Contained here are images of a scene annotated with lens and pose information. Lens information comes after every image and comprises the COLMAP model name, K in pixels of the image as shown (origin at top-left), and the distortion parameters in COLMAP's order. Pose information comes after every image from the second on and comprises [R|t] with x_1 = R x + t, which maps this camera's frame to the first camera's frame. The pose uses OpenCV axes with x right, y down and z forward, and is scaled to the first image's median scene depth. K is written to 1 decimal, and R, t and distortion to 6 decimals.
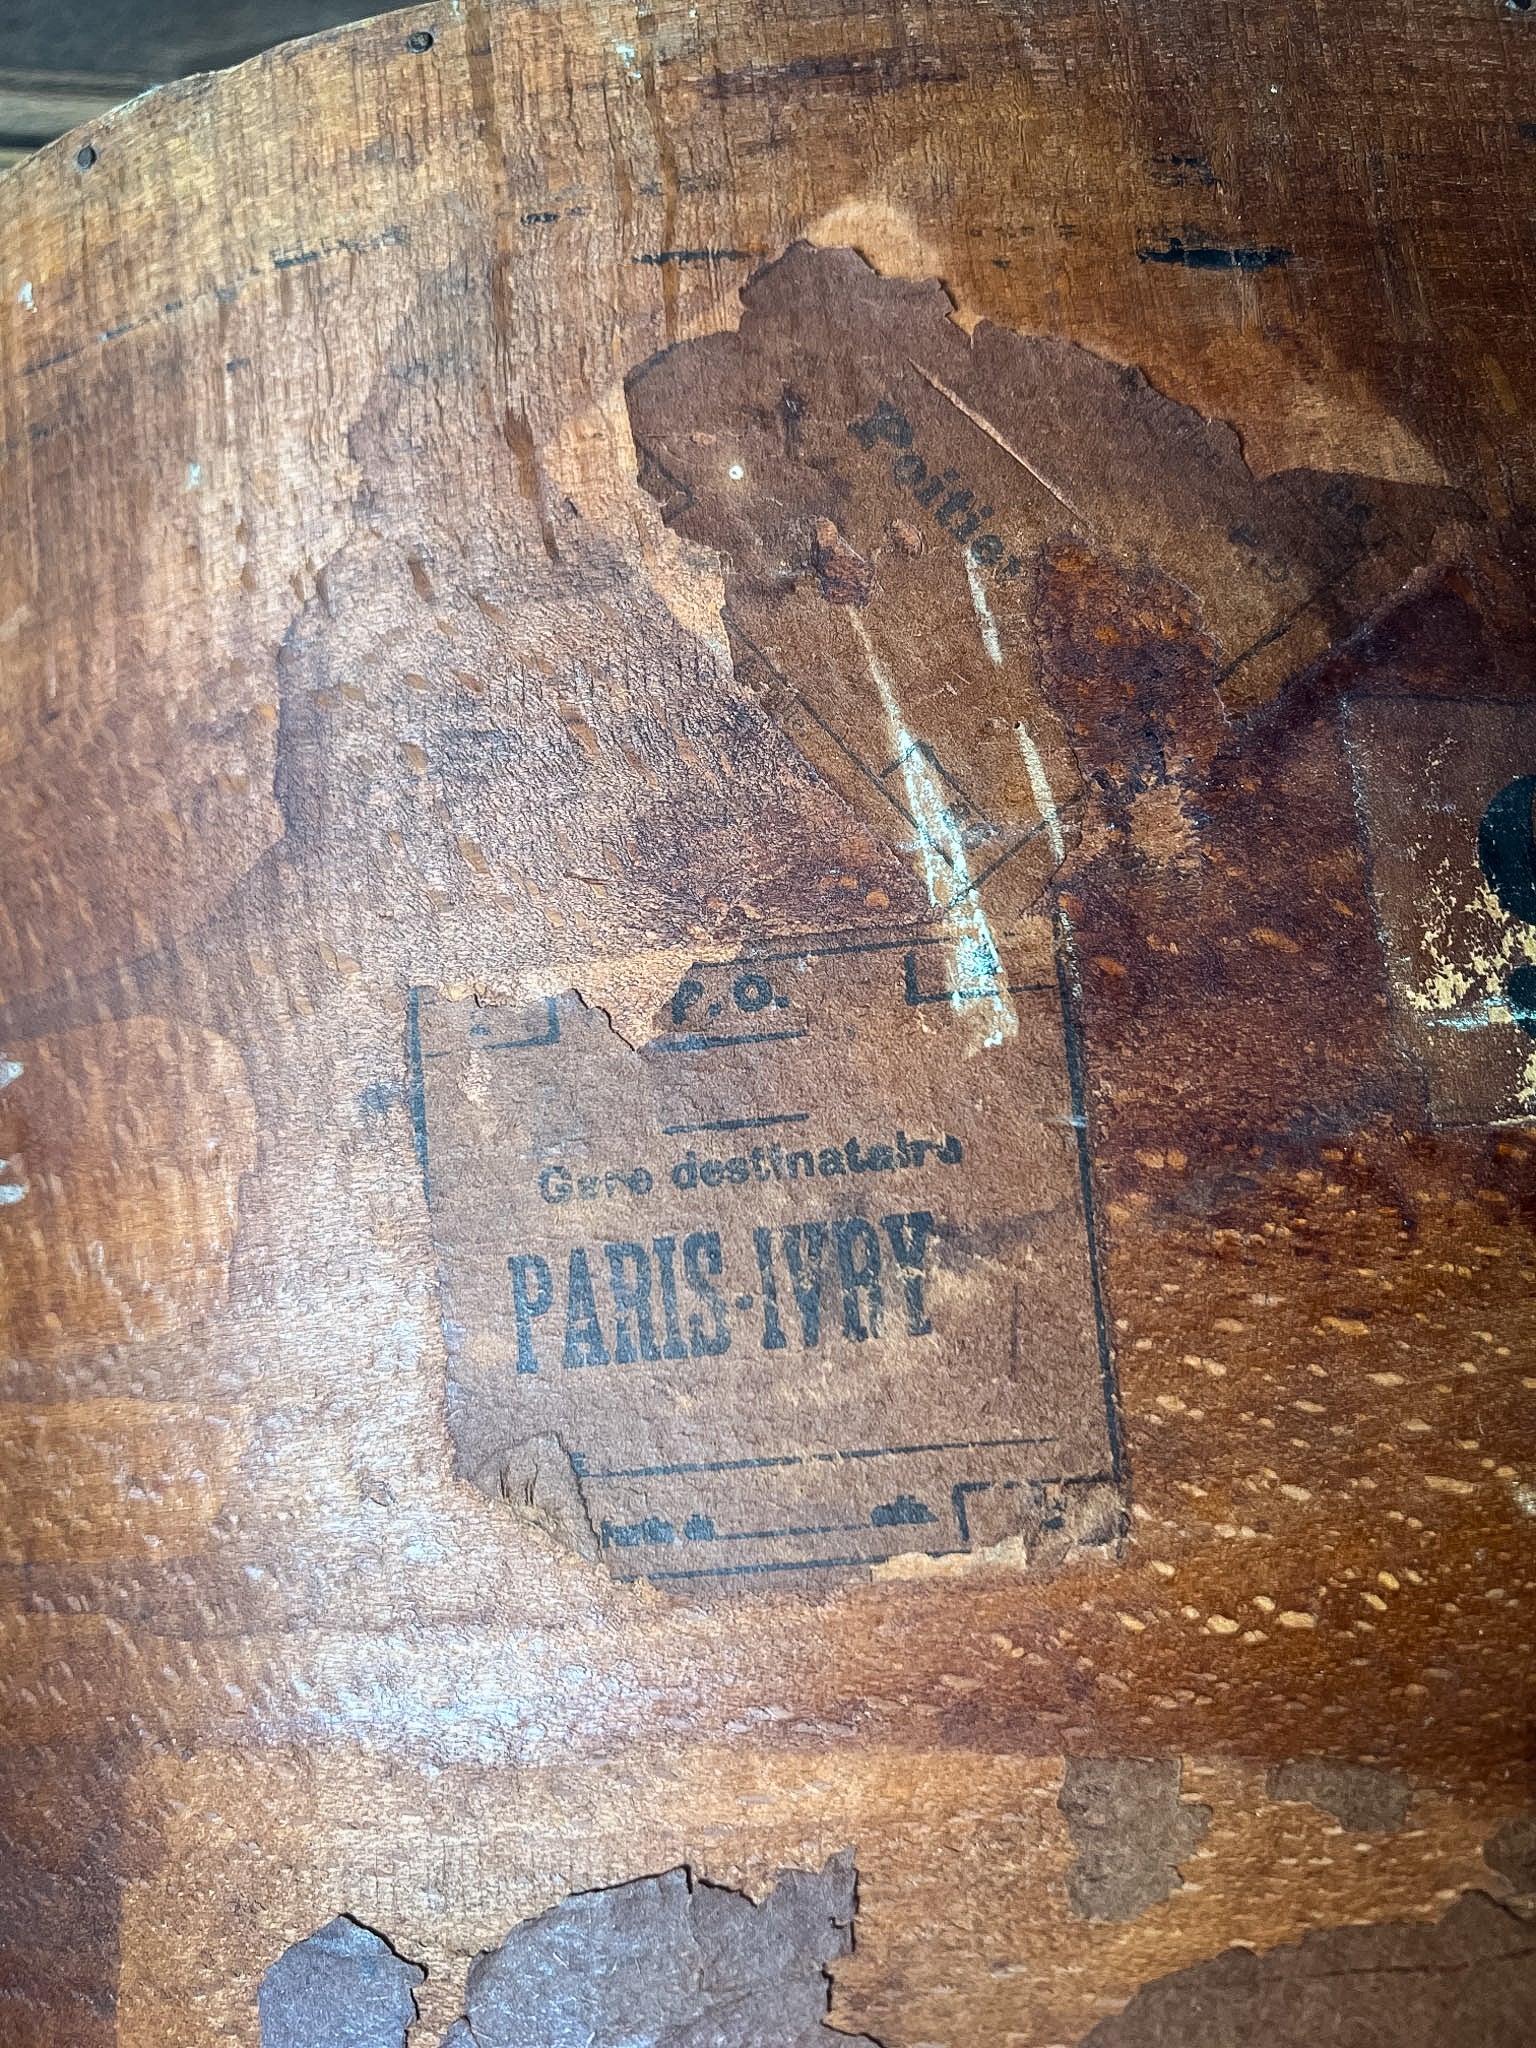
lens RADIAL K [[1703.2, 0, 766.6], [0, 1703.2, 1030.1], [0, 0, 1]] dist [0.010304, -0.084686]
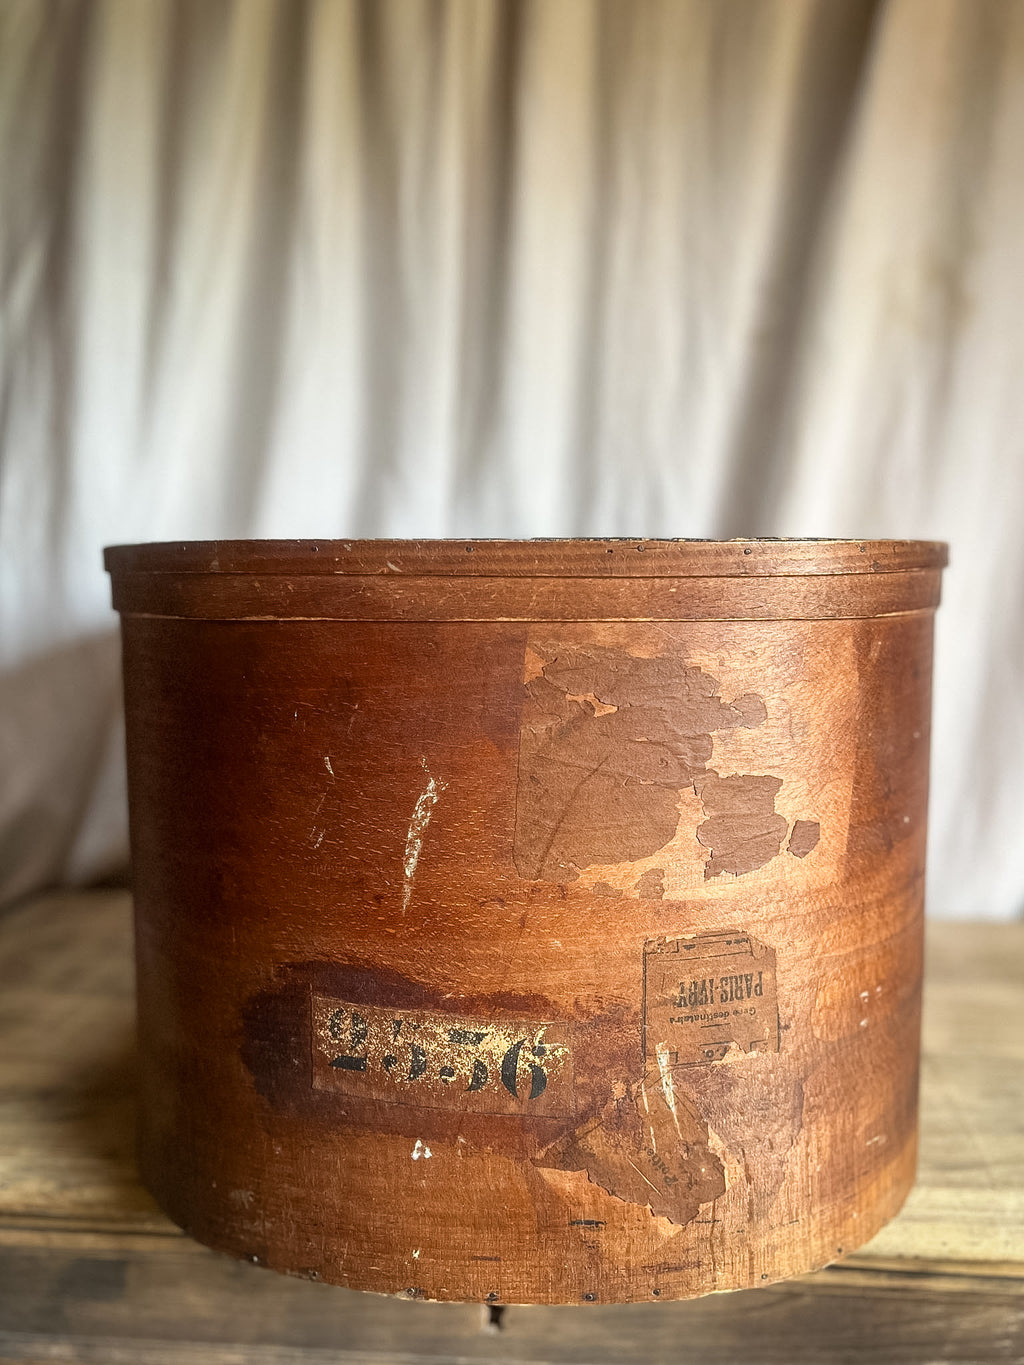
lens RADIAL K [[1195.7, 0, 507.0], [0, 1195.7, 677.0], [0, 0, 1]] dist [0.084317, -0.117031]
pose [[-0.987847, -0.054066, -0.145725, 1.020303], [0.047965, -0.997832, 0.045063, 0.787667], [-0.147845, 0.037526, 0.988298, -2.085935]]
